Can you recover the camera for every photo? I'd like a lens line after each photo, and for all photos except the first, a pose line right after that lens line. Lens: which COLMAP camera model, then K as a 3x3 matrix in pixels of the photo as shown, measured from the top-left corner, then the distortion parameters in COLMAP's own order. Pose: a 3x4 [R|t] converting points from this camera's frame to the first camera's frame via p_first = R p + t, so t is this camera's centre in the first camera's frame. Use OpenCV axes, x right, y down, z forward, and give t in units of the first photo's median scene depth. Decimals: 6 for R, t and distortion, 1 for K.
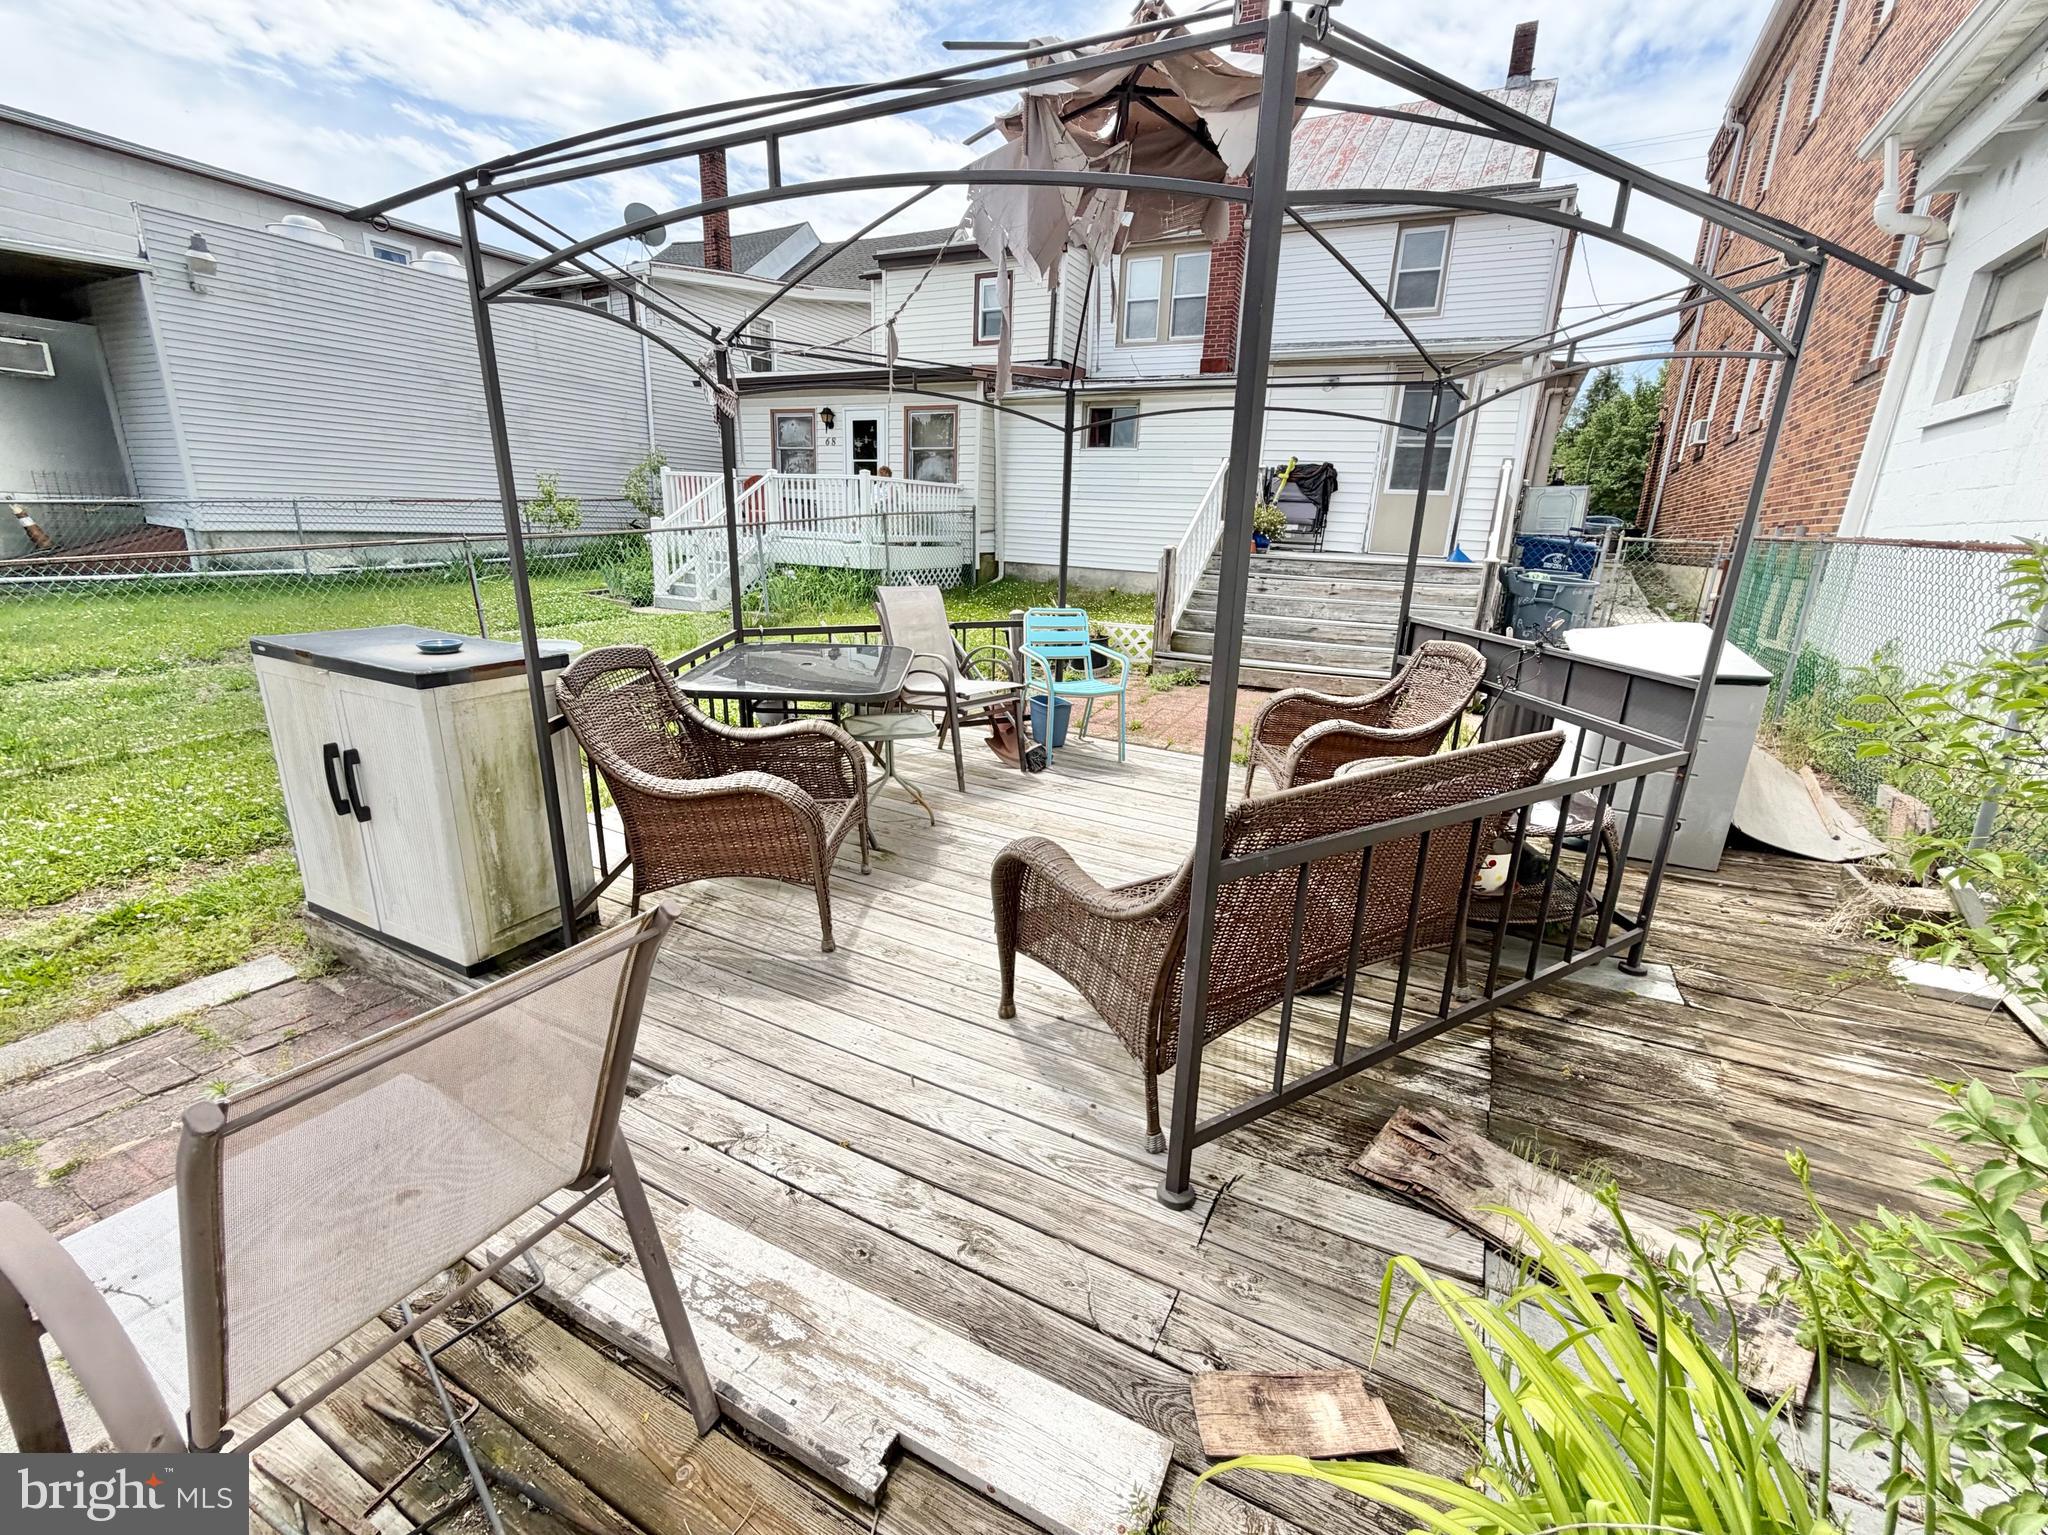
lens RADIAL K [[892.6, 0, 1023.9], [0, 892.6, 779.2], [0, 0, 1]] dist [-0.003628, -0.000380]
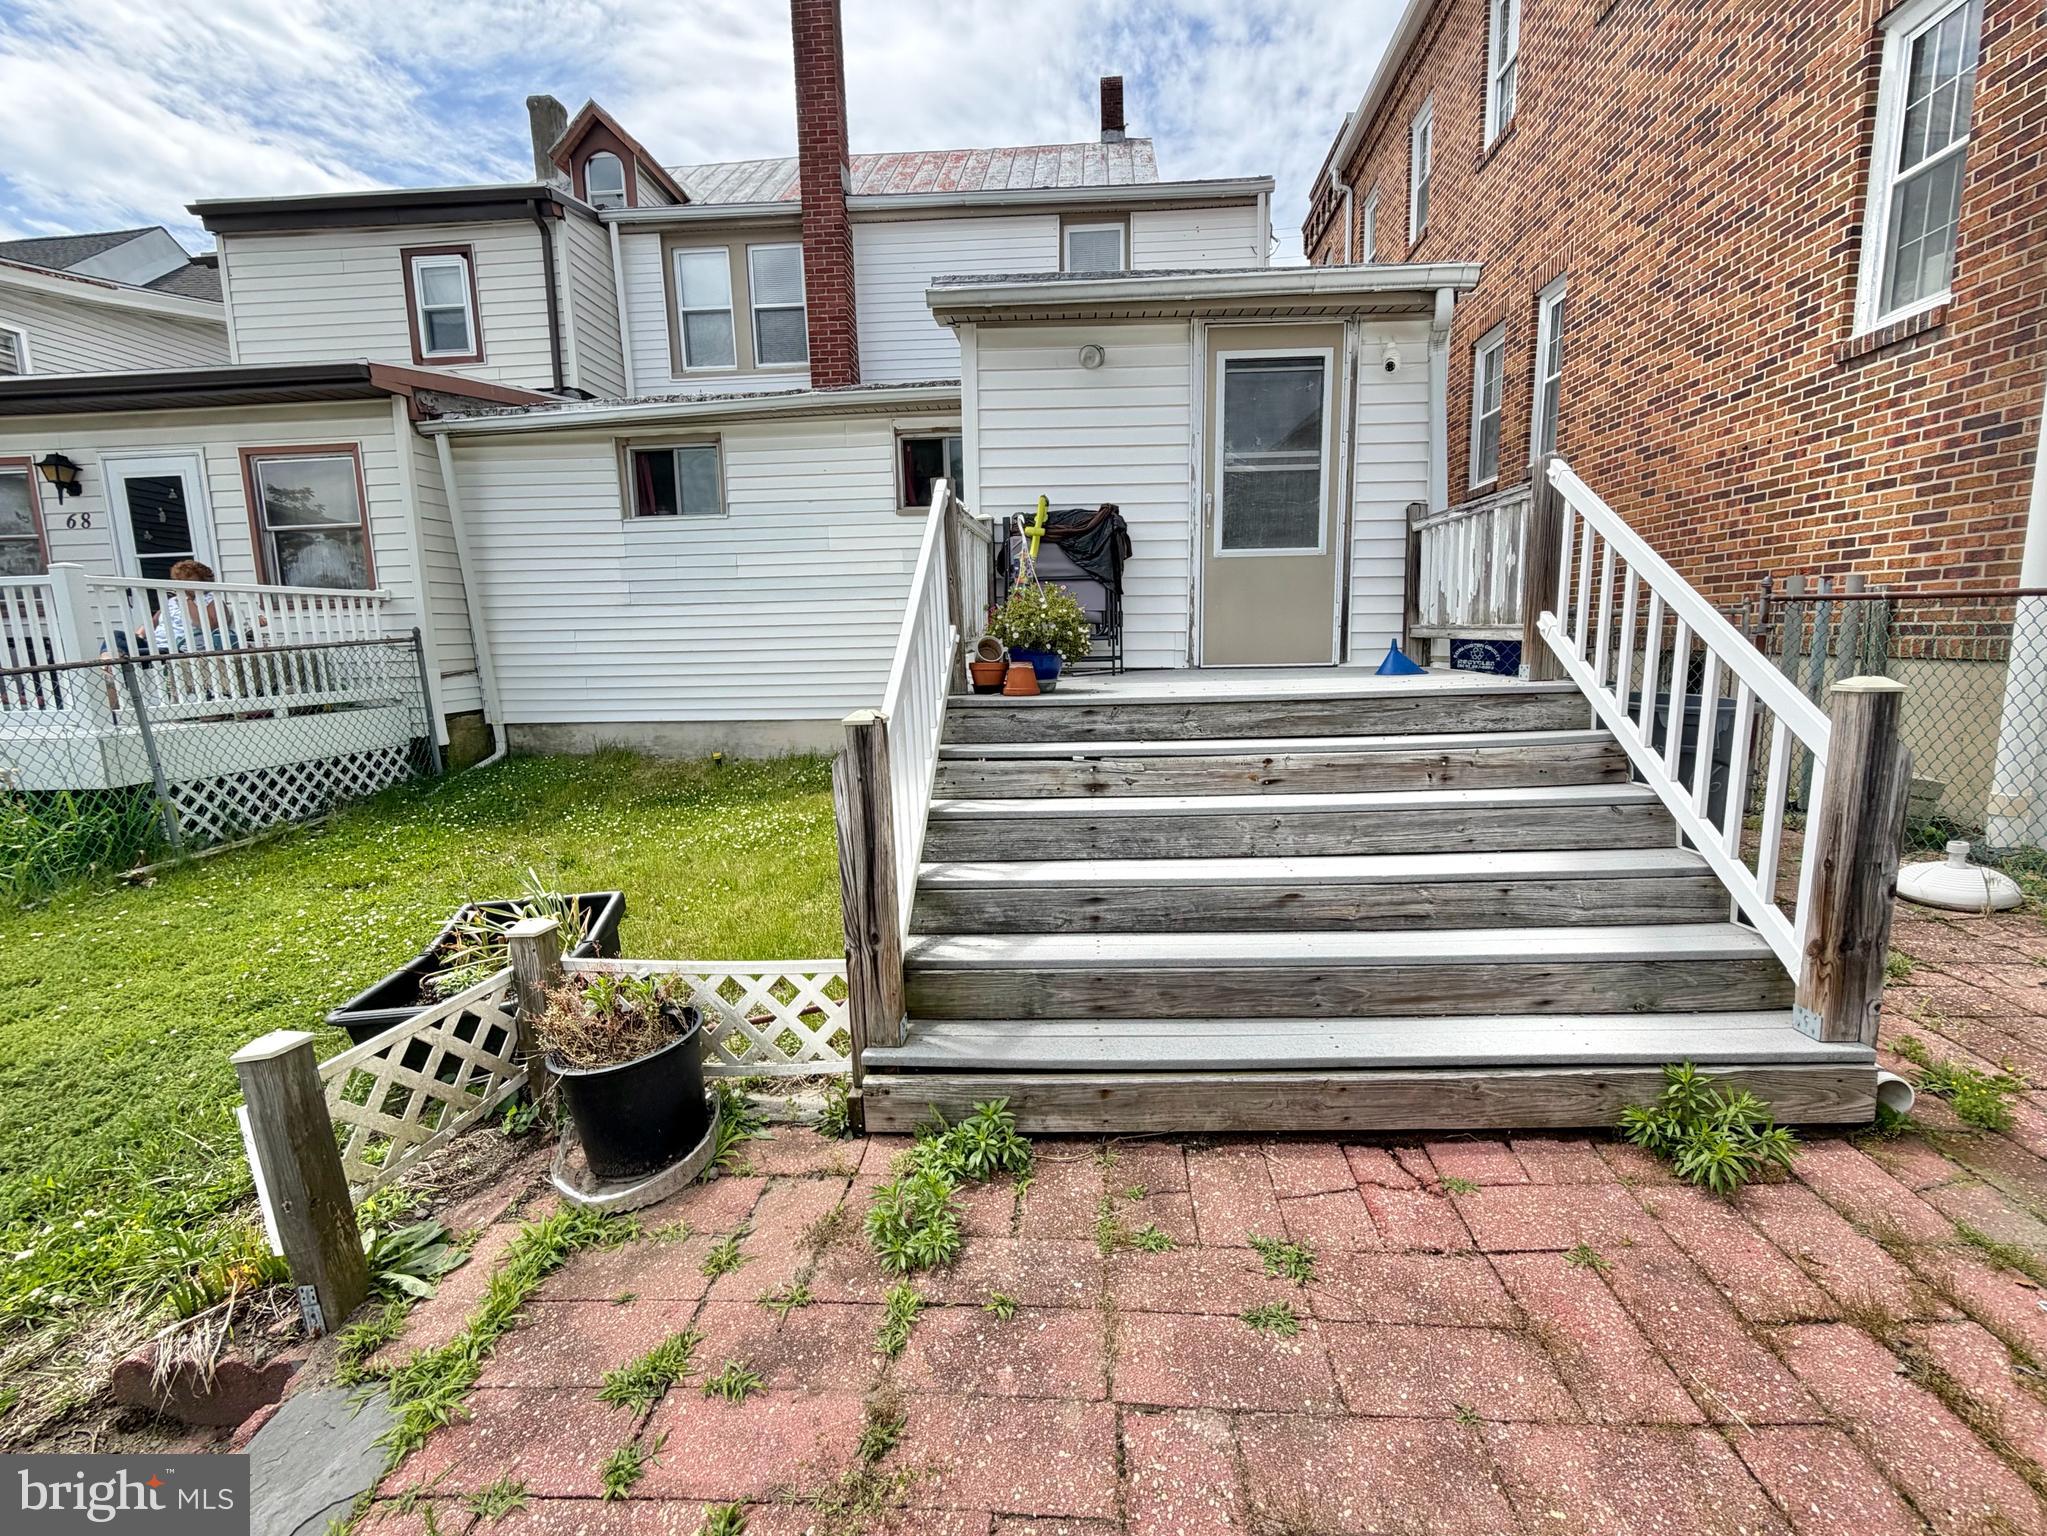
lens RADIAL K [[892.2, 0, 1037.4], [0, 892.2, 766.1], [0, 0, 1]] dist [-0.003628, -0.000380]
pose [[0.906390, -0.125607, 0.403336, 0.052349], [0.175758, 0.980341, -0.089672, -0.116655], [-0.384144, 0.152168, 0.910647, 0.397145]]
